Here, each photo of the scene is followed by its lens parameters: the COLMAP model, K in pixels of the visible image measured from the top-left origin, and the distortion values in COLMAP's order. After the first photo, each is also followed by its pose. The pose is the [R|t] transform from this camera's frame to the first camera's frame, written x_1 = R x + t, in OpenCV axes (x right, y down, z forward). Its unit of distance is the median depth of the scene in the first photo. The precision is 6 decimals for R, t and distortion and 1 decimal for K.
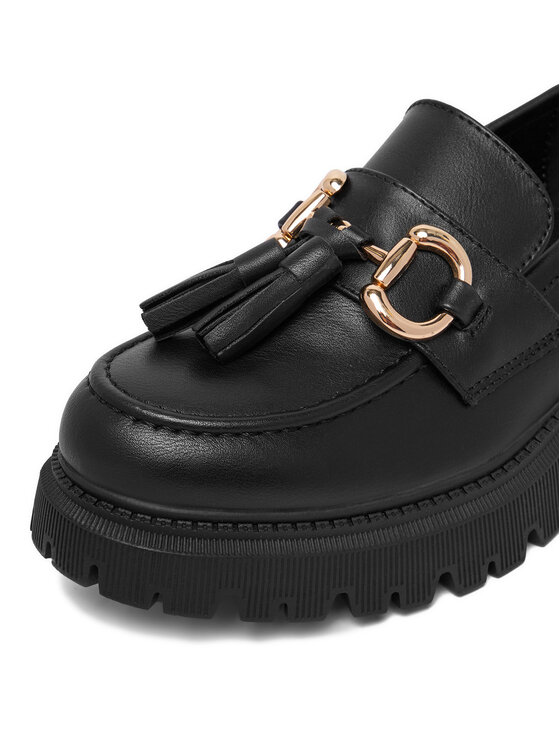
lens RADIAL K [[1298.1, 0, 280.0], [0, 1298.1, 373.0], [0, 0, 1]] dist [0.282916, -0.011823]
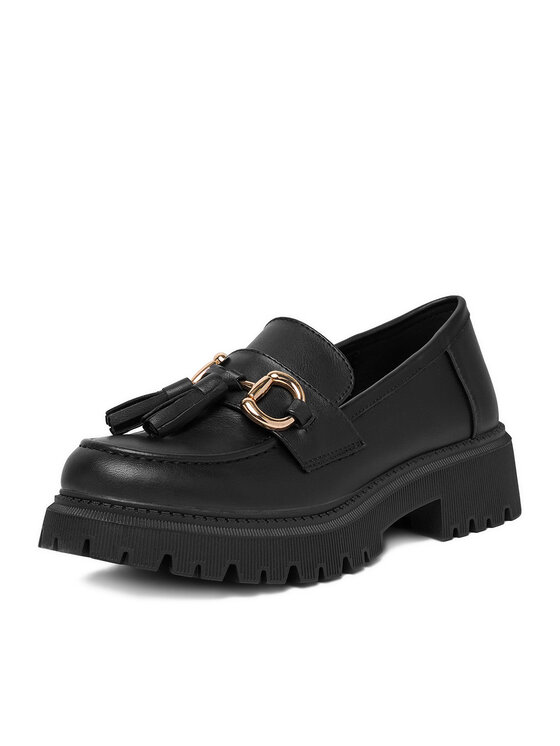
lens RADIAL K [[2193.9, 0, 280.0], [0, 2193.9, 373.0], [0, 0, 1]] dist [-0.075780, -0.359368]
pose [[0.994795, 0.013750, 0.100969, -0.172130], [0.023875, 0.931823, -0.362126, 0.922894], [-0.099064, 0.362652, 0.926644, -1.634898]]
